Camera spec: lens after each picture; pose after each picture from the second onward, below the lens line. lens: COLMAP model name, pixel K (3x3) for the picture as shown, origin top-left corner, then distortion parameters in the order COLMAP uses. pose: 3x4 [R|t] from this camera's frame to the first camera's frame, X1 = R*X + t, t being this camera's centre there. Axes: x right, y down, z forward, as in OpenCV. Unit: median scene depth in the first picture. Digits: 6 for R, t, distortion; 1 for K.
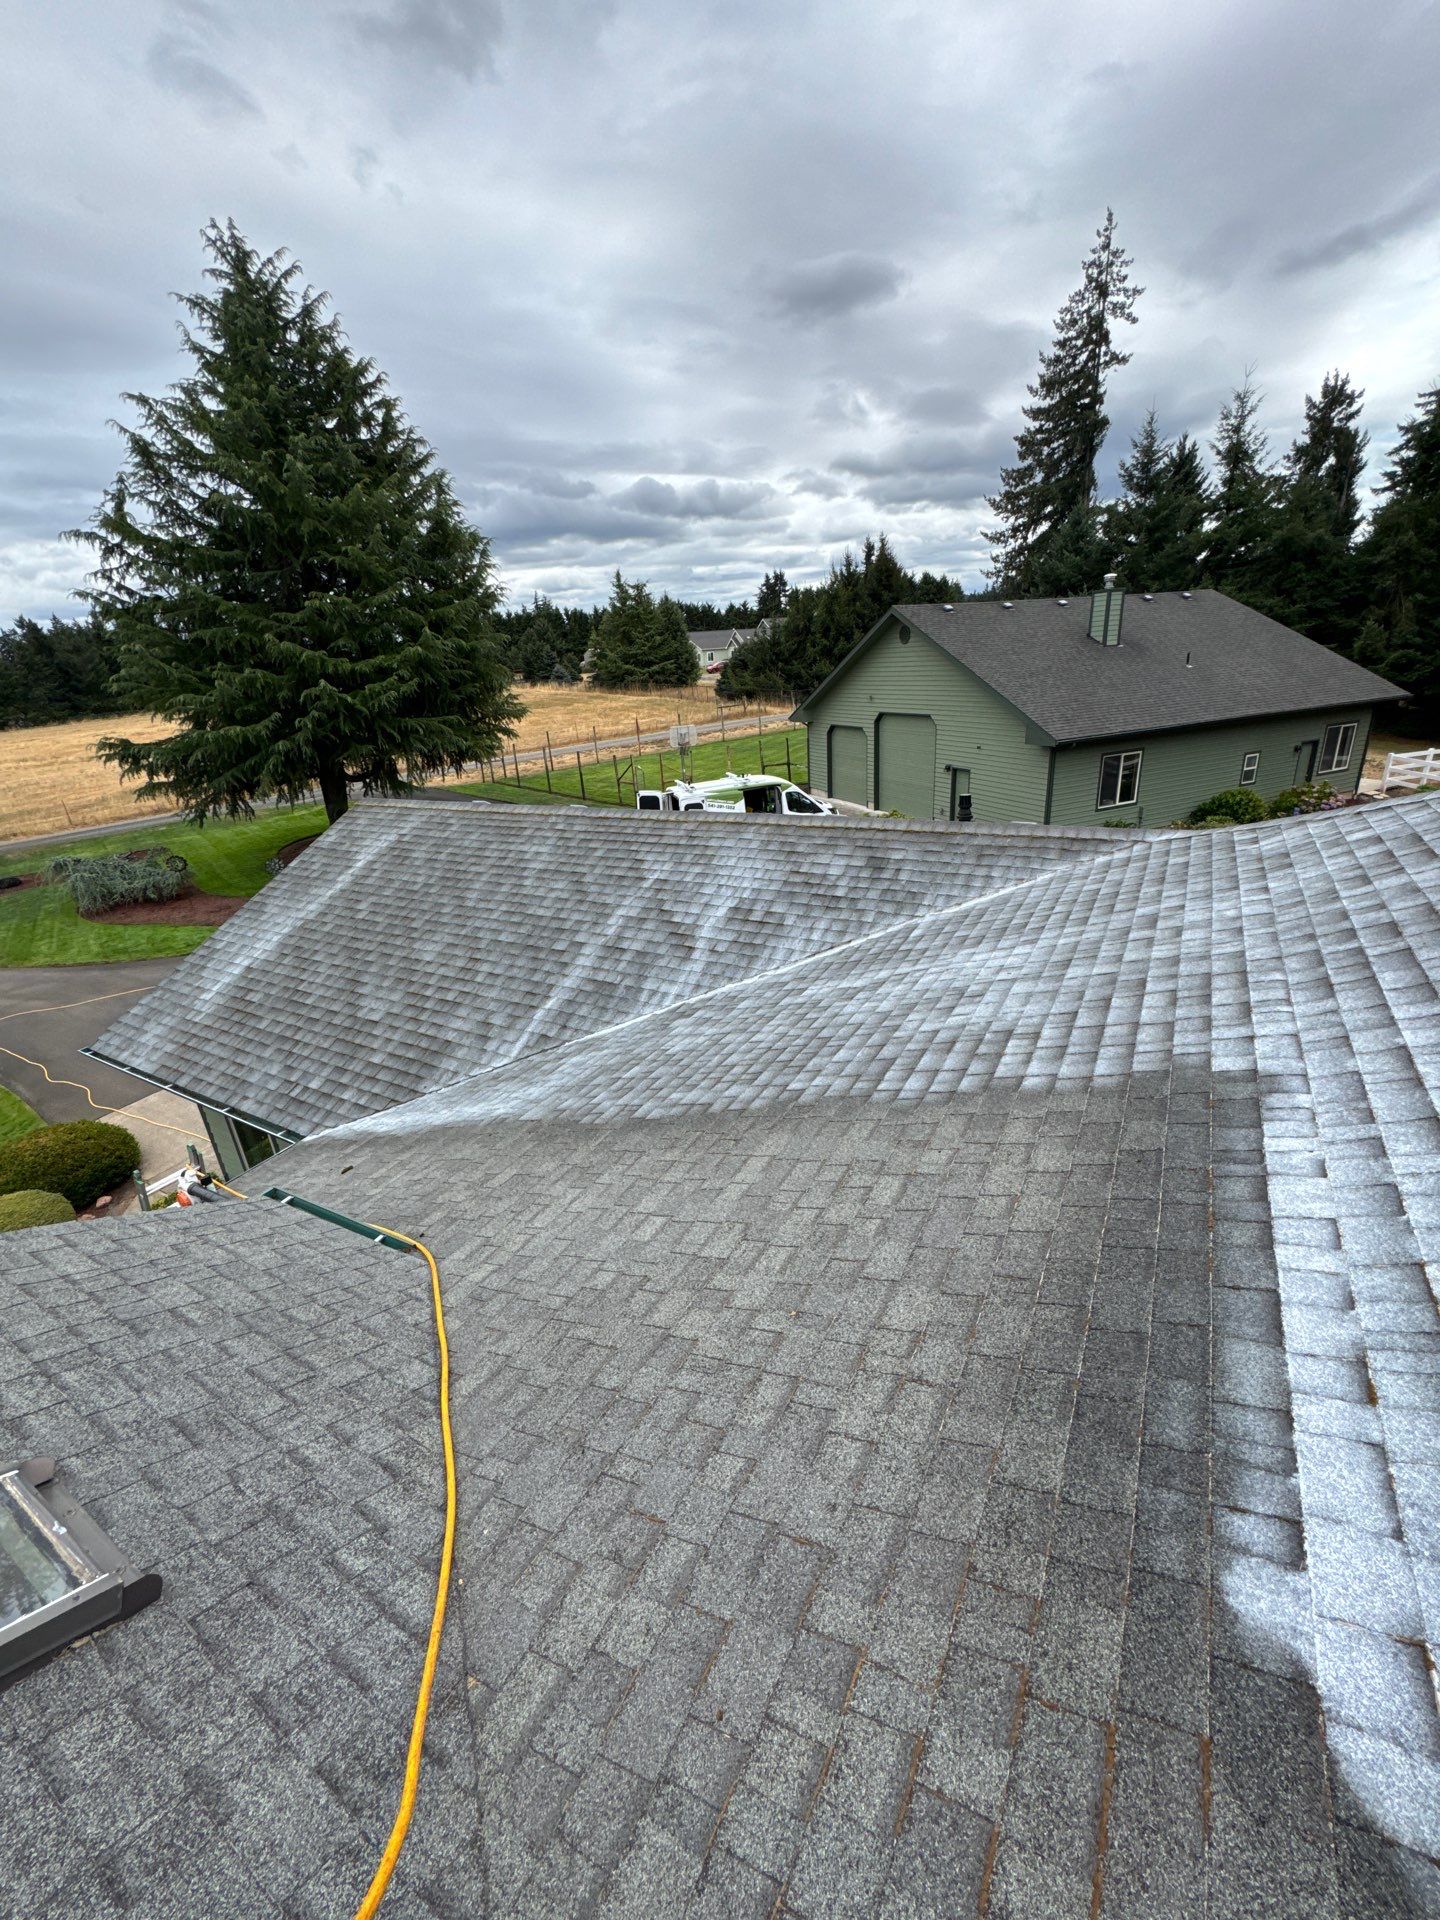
lens RADIAL K [[763.6, 0, 722.5], [0, 763.6, 958.5], [0, 0, 1]] dist [-0.001064, -0.000335]
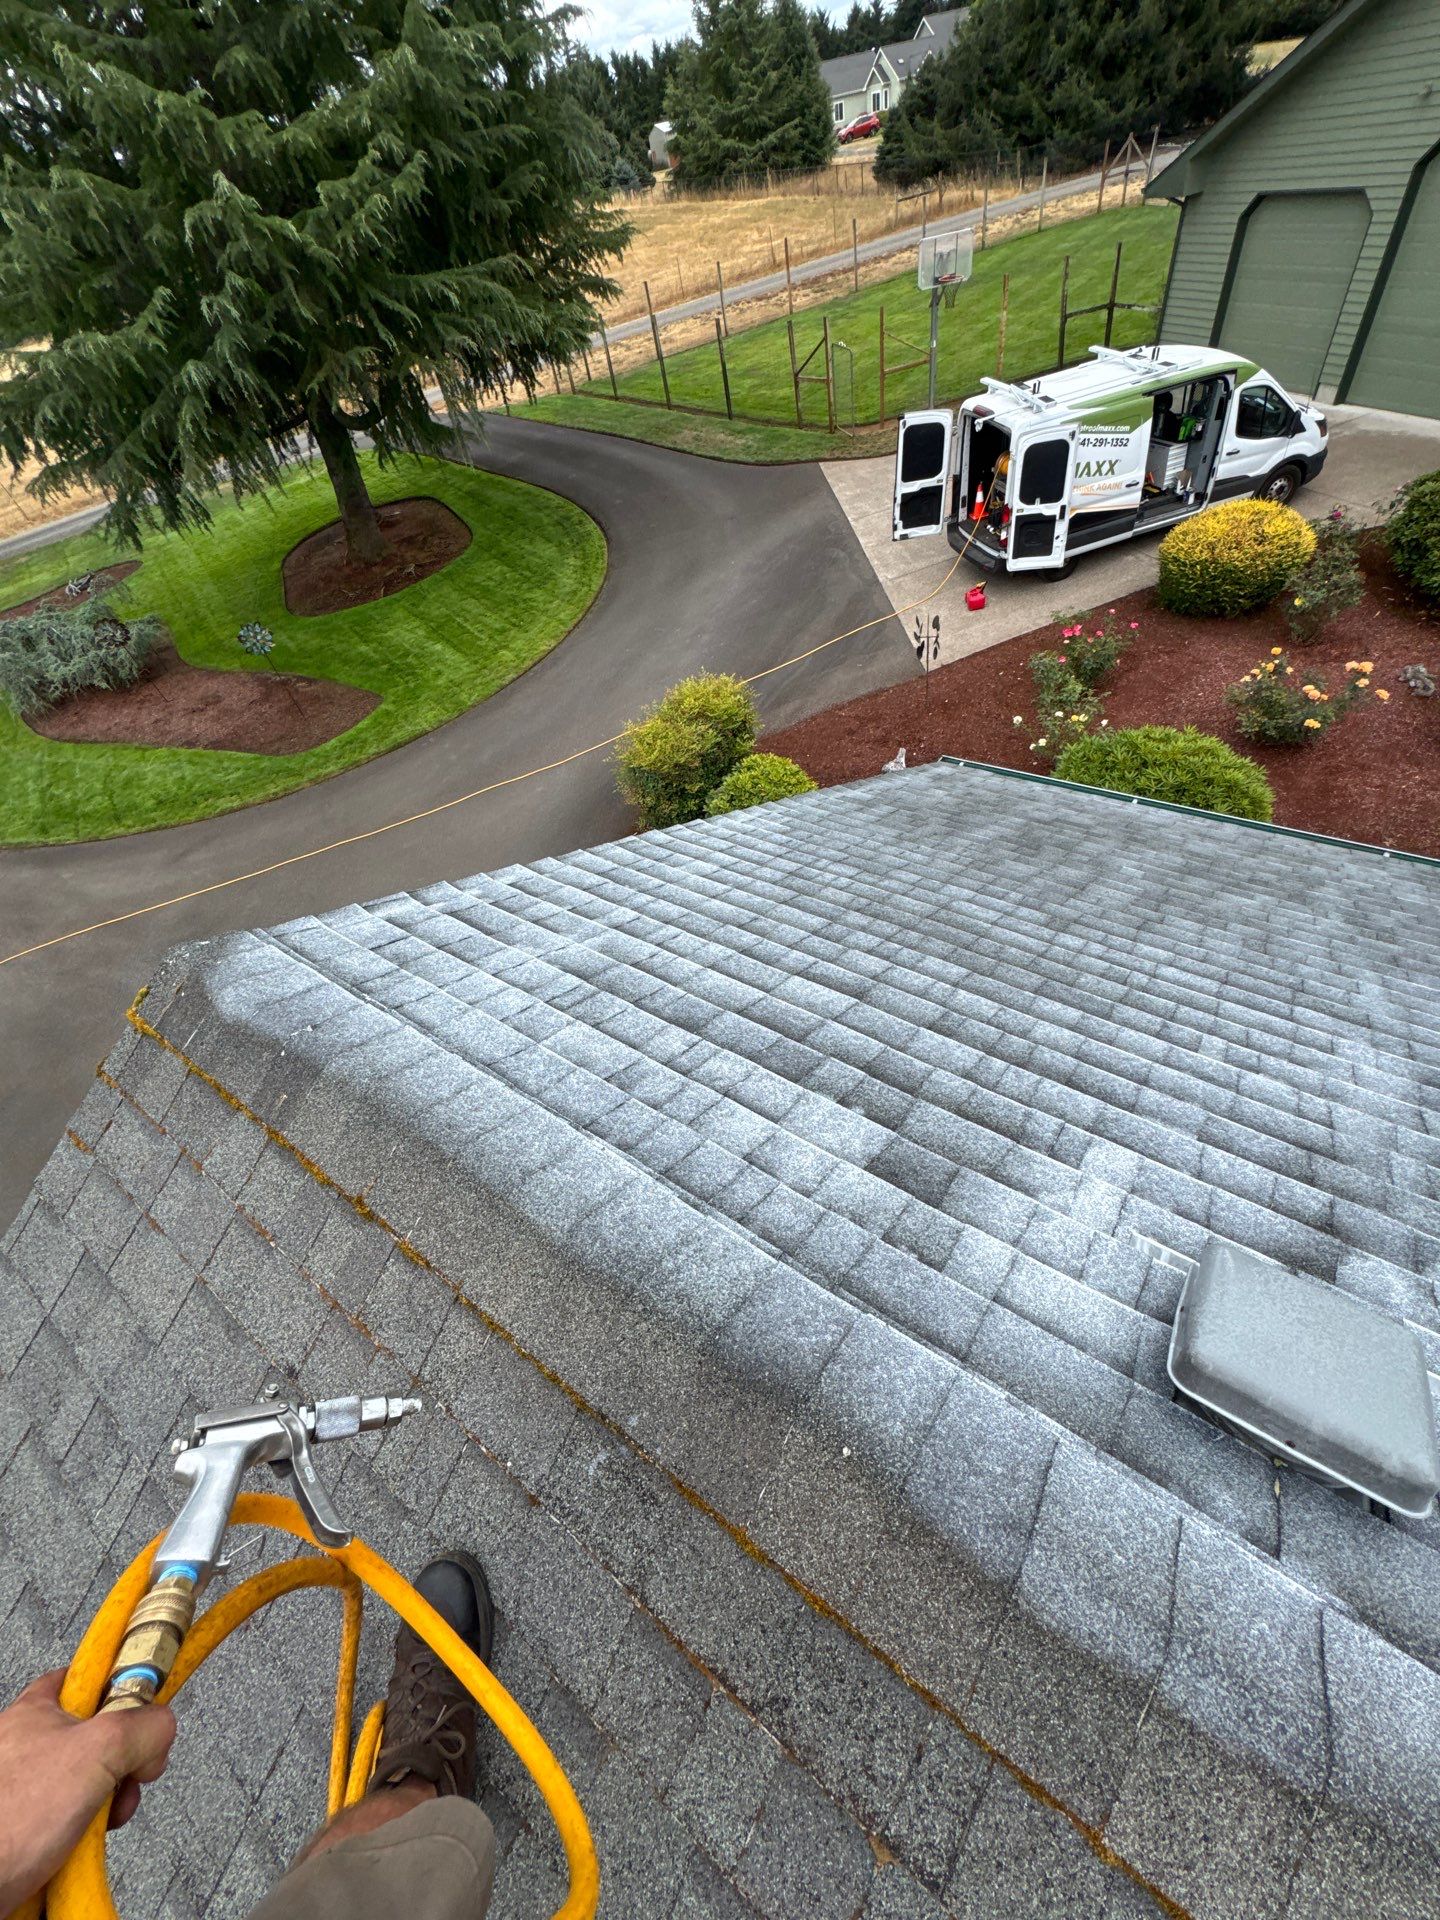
lens RADIAL K [[763.6, 0, 722.5], [0, 763.6, 958.5], [0, 0, 1]] dist [-0.001064, -0.000335]
pose [[0.991461, 0.004366, -0.130331, -0.109627], [0.052772, 0.900511, 0.431619, -0.084573], [0.119249, -0.434811, 0.892591, 0.278320]]
